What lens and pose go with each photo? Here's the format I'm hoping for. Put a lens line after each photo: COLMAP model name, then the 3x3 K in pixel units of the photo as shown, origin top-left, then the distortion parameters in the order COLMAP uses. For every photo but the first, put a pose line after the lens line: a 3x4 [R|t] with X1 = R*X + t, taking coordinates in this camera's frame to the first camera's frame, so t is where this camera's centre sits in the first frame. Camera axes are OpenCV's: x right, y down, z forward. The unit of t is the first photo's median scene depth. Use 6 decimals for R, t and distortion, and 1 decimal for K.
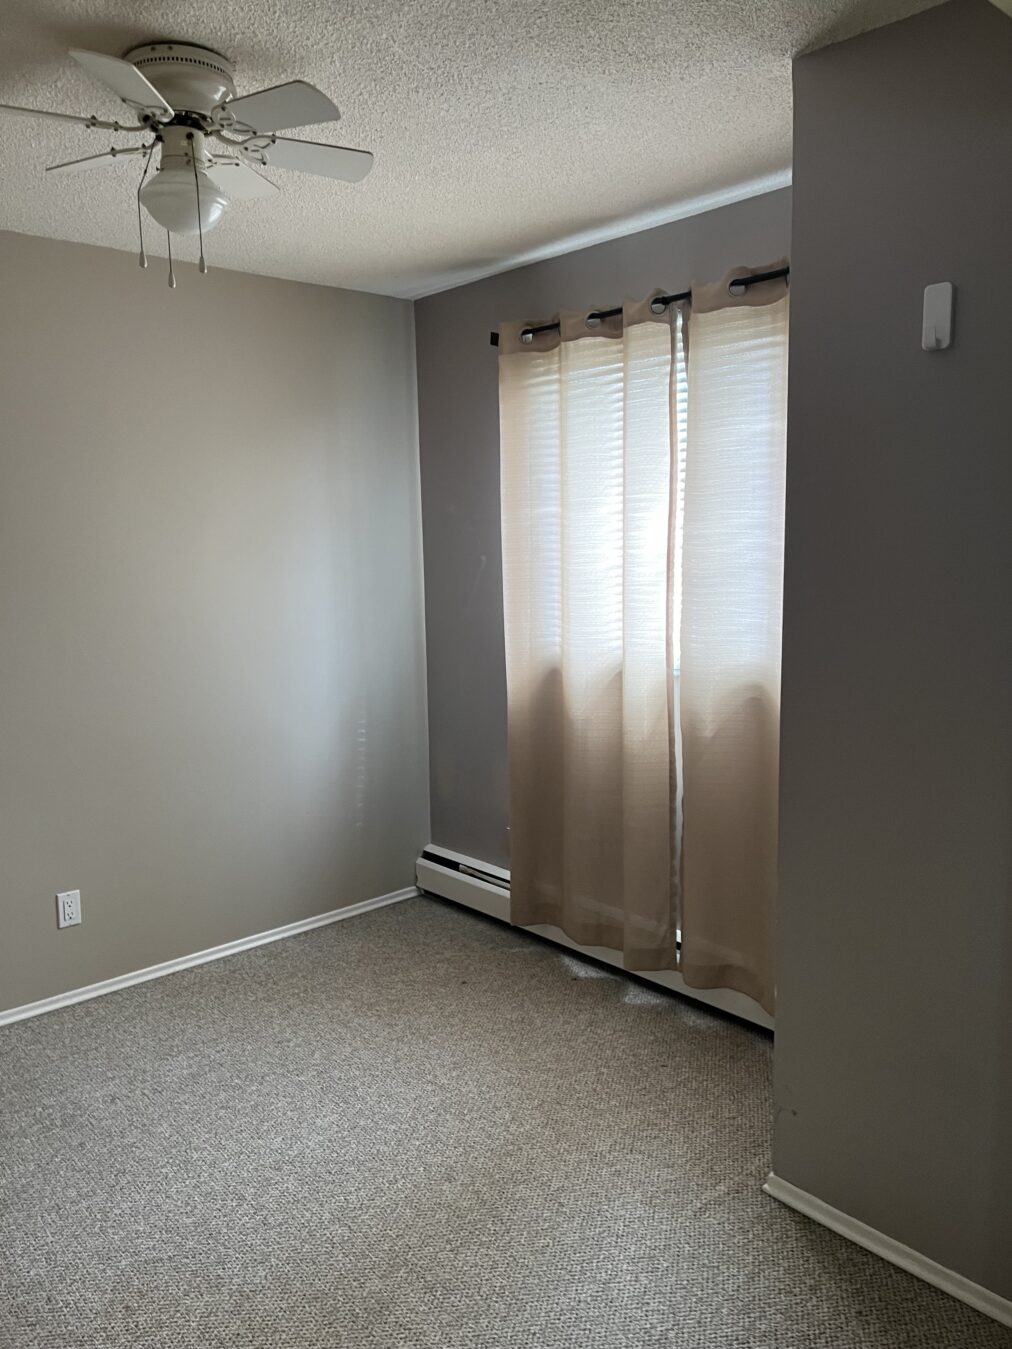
lens RADIAL K [[1031.2, 0, 498.4], [0, 1031.2, 677.7], [0, 0, 1]] dist [0.084427, -0.010743]
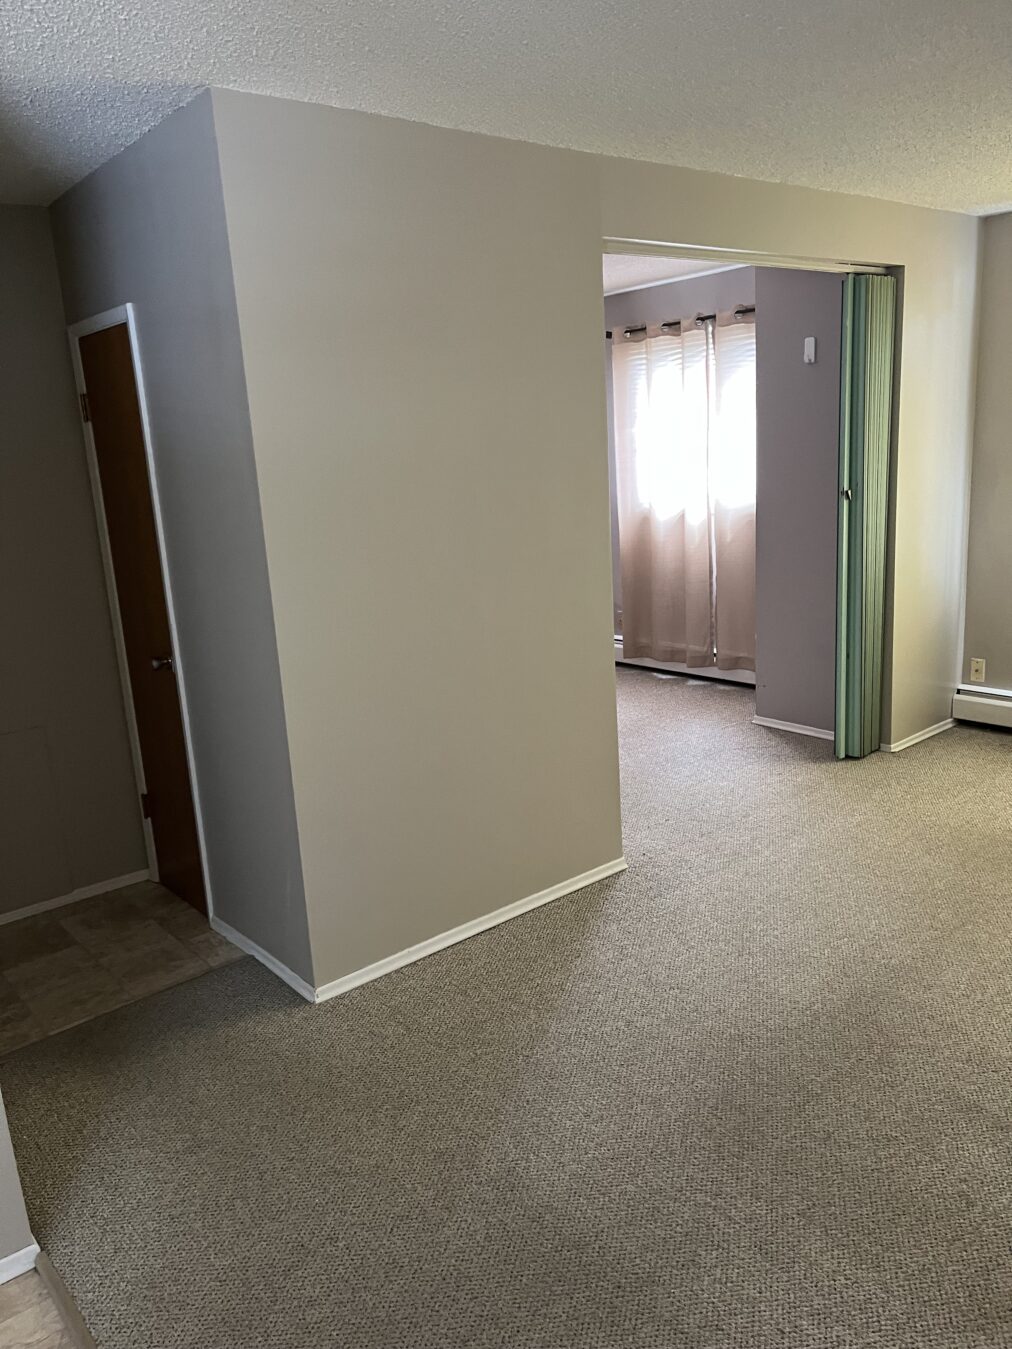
lens RADIAL K [[1031.2, 0, 511.5], [0, 1031.2, 670.2], [0, 0, 1]] dist [0.084427, -0.010743]
pose [[0.999159, -0.033353, -0.023867, -0.166762], [0.035045, 0.996614, 0.074386, 0.133342], [0.021305, -0.075160, 0.996944, -0.967599]]
